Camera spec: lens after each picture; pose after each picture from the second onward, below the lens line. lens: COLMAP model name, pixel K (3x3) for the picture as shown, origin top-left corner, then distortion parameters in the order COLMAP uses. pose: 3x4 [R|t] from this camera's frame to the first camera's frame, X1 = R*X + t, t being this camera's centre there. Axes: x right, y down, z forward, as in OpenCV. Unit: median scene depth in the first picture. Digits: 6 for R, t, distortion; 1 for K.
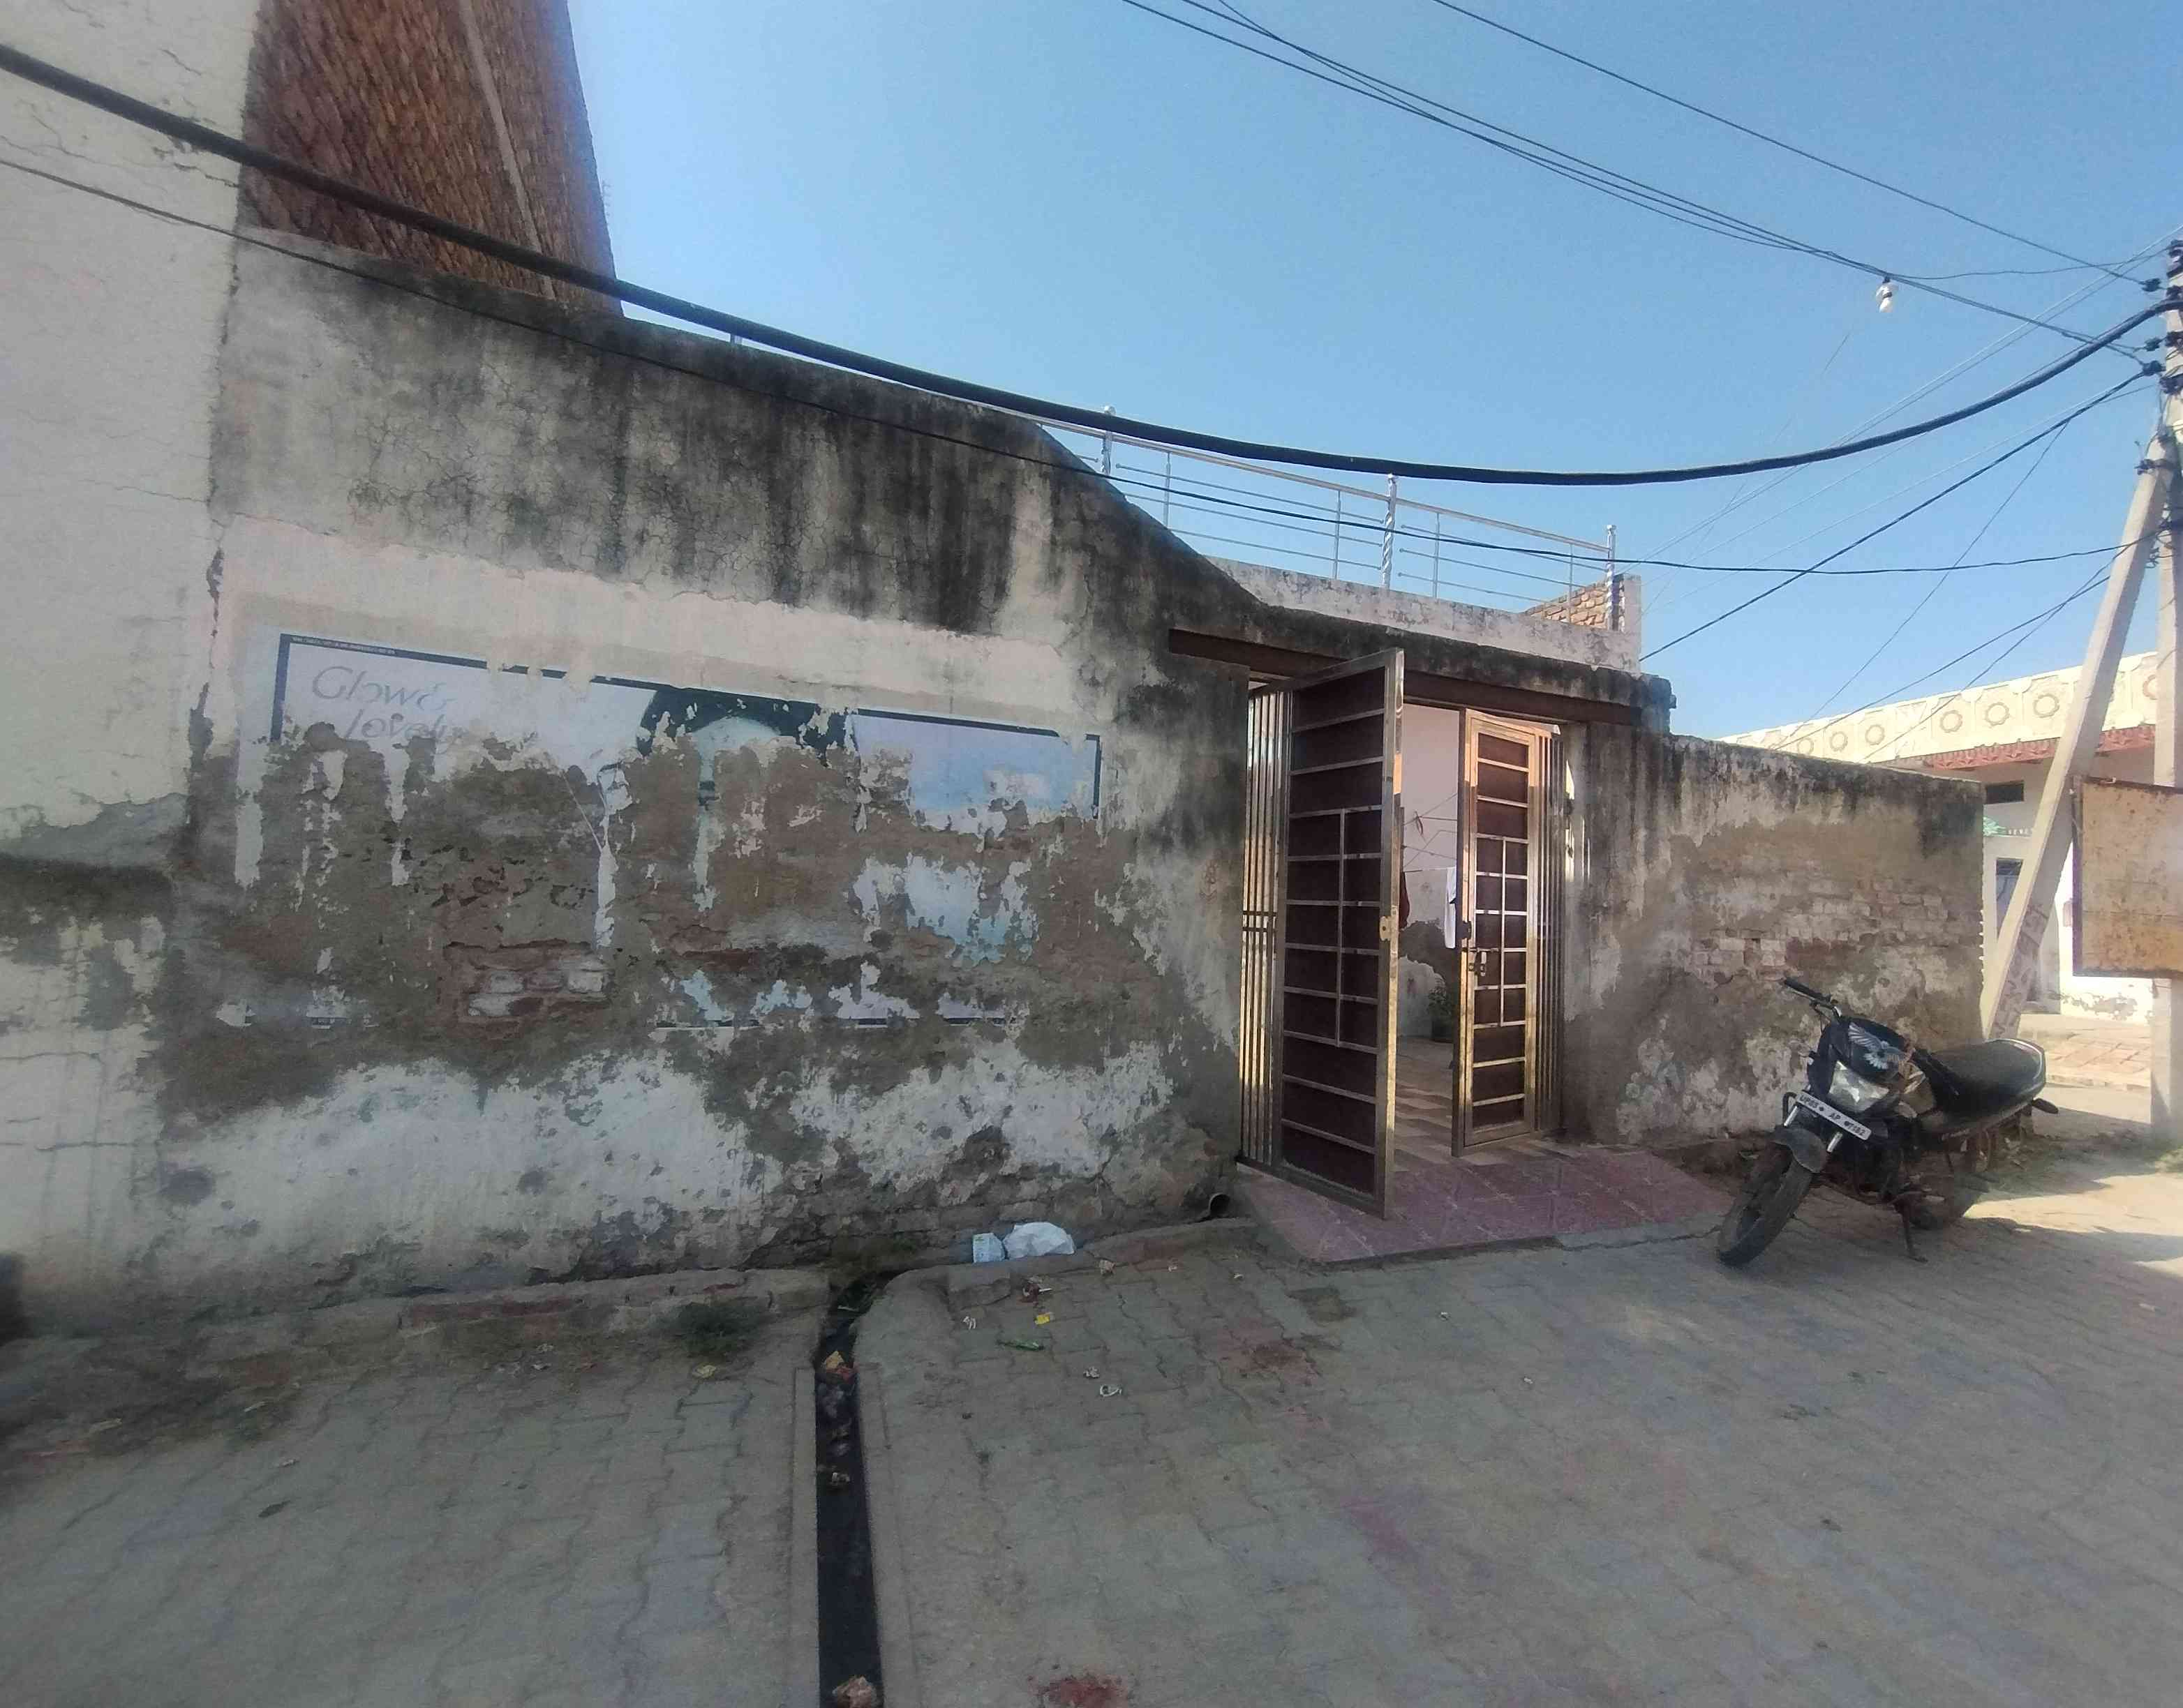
lens RADIAL K [[1067.8, 0, 1090.9], [0, 1067.8, 863.4], [0, 0, 1]] dist [0.003582, 0.000308]
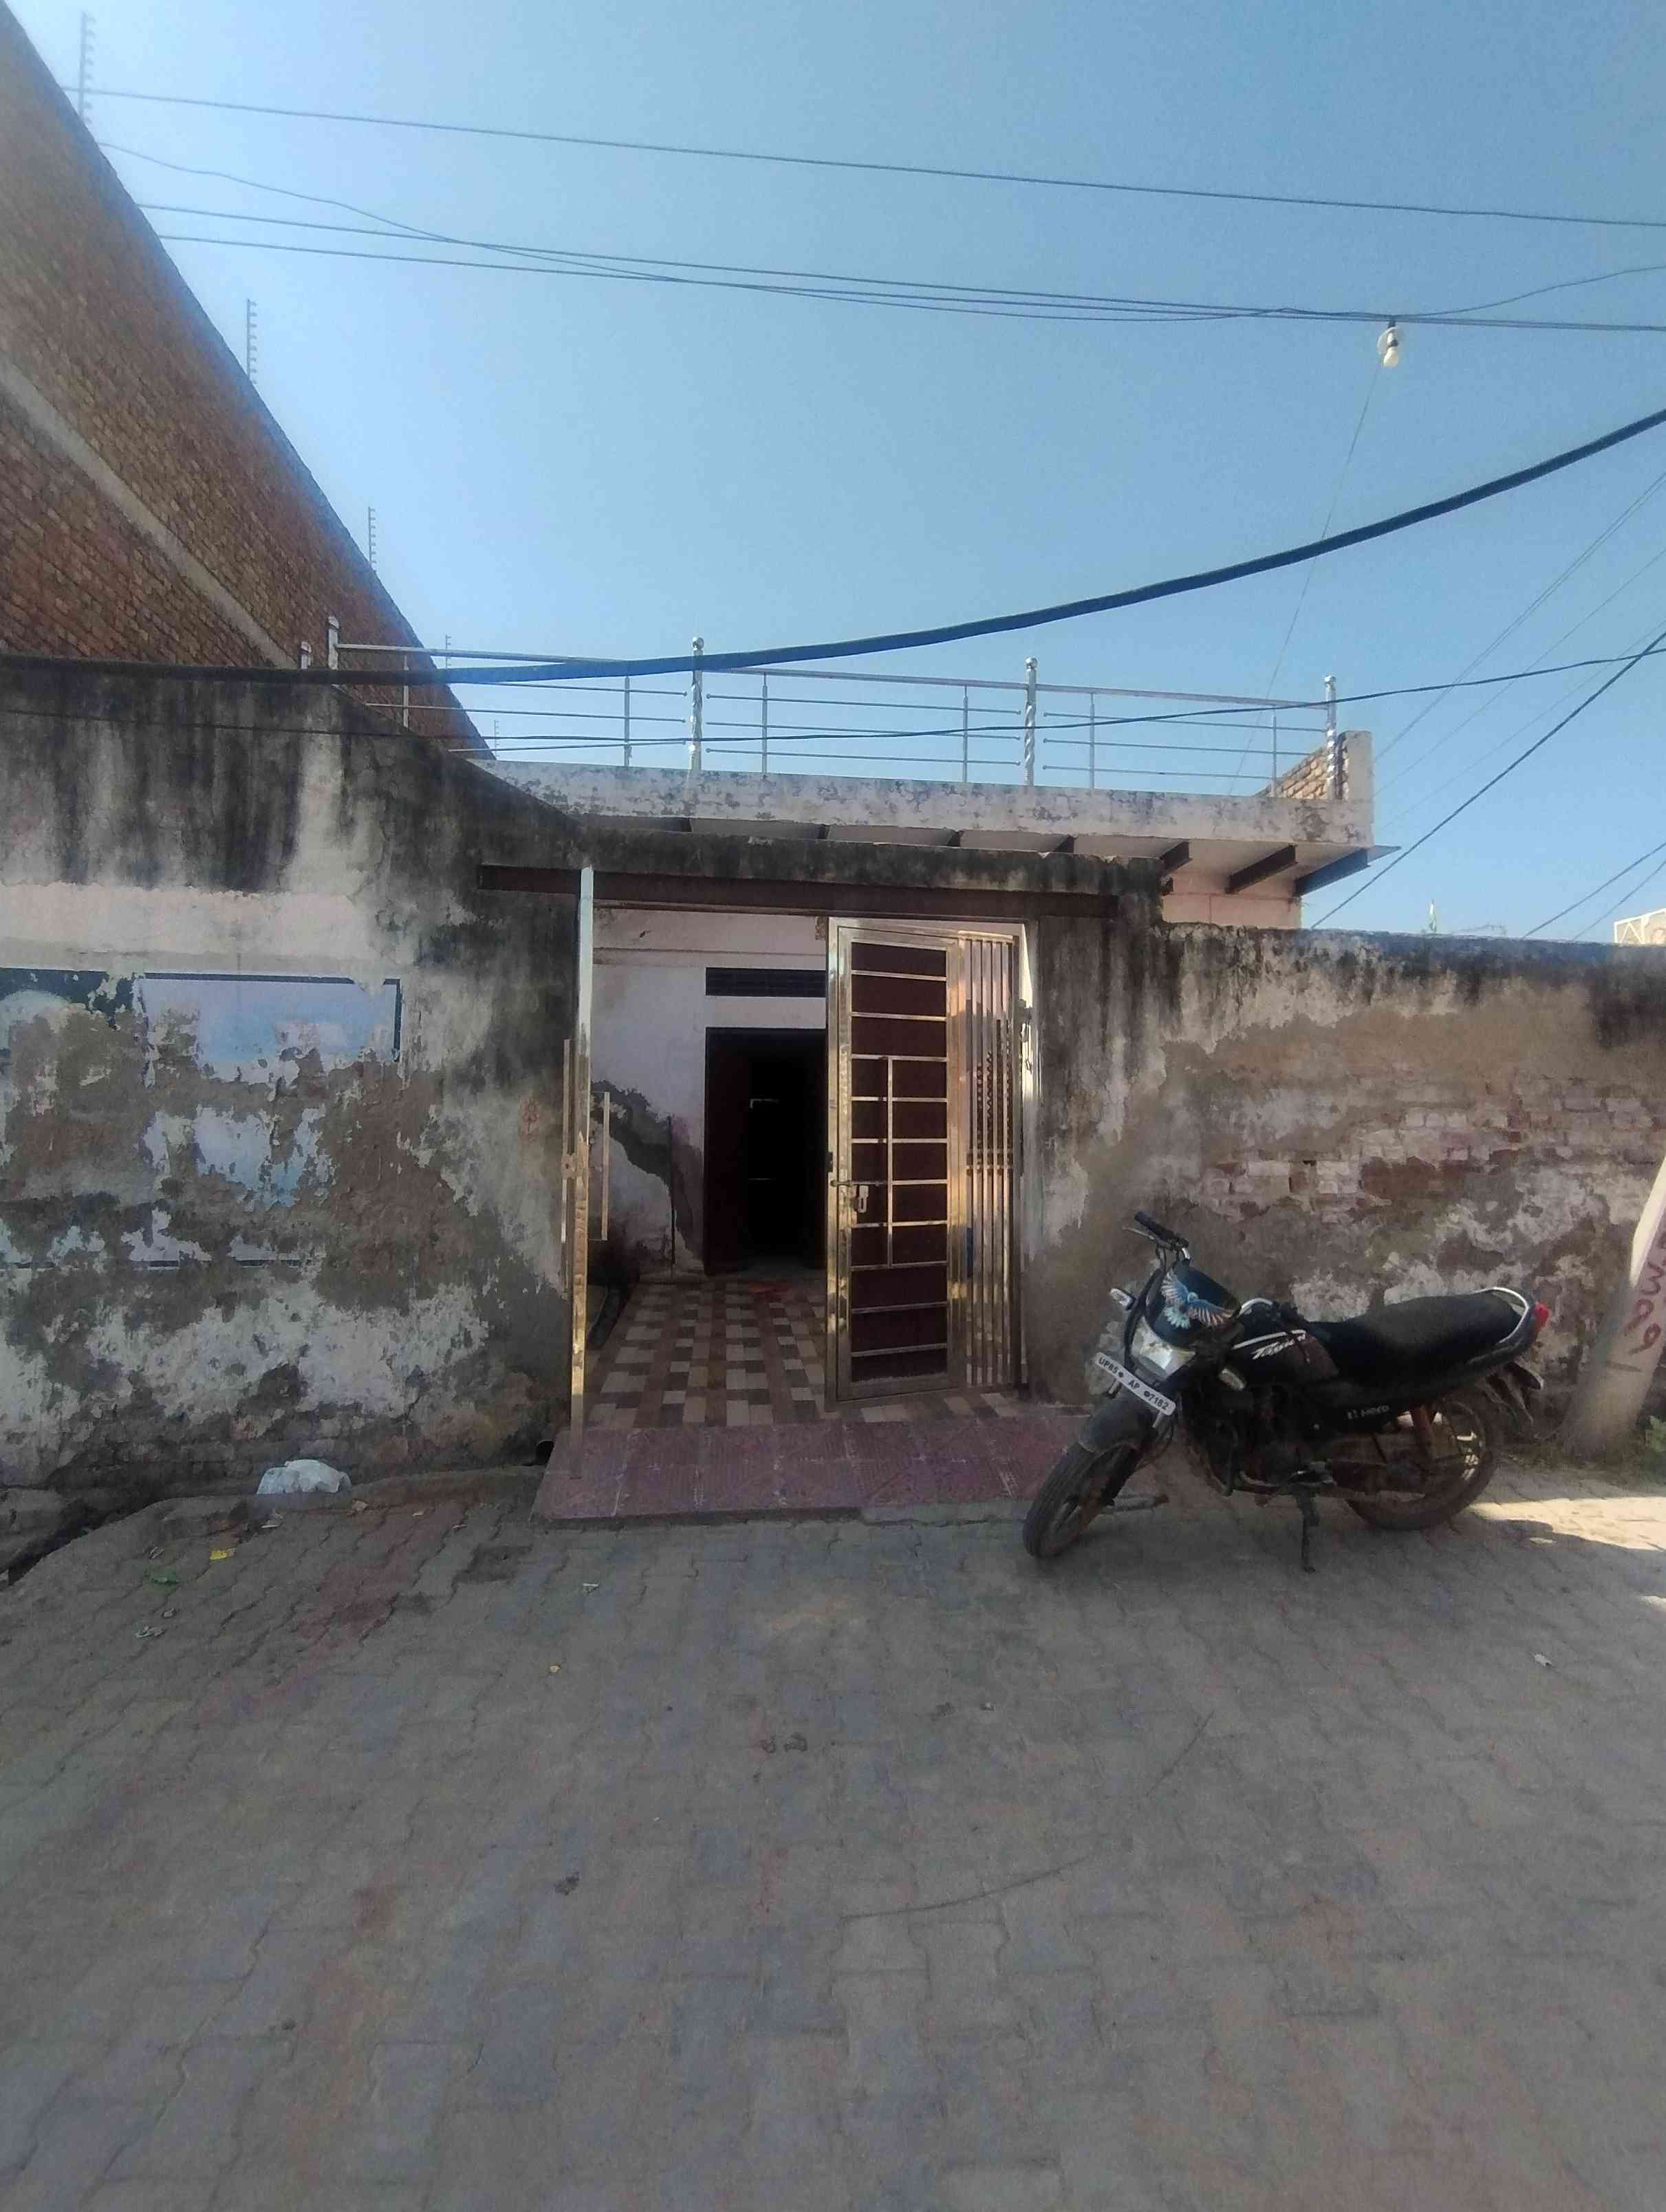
lens RADIAL K [[1040.9, 0, 832.6], [0, 1040.9, 1102.3], [0, 0, 1]] dist [-0.002115, 0.000503]
pose [[0.958165, -0.039923, -0.283418, 0.671660], [0.042096, 0.999112, 0.001578, 0.011718], [0.283104, -0.013443, 0.958995, 0.173779]]
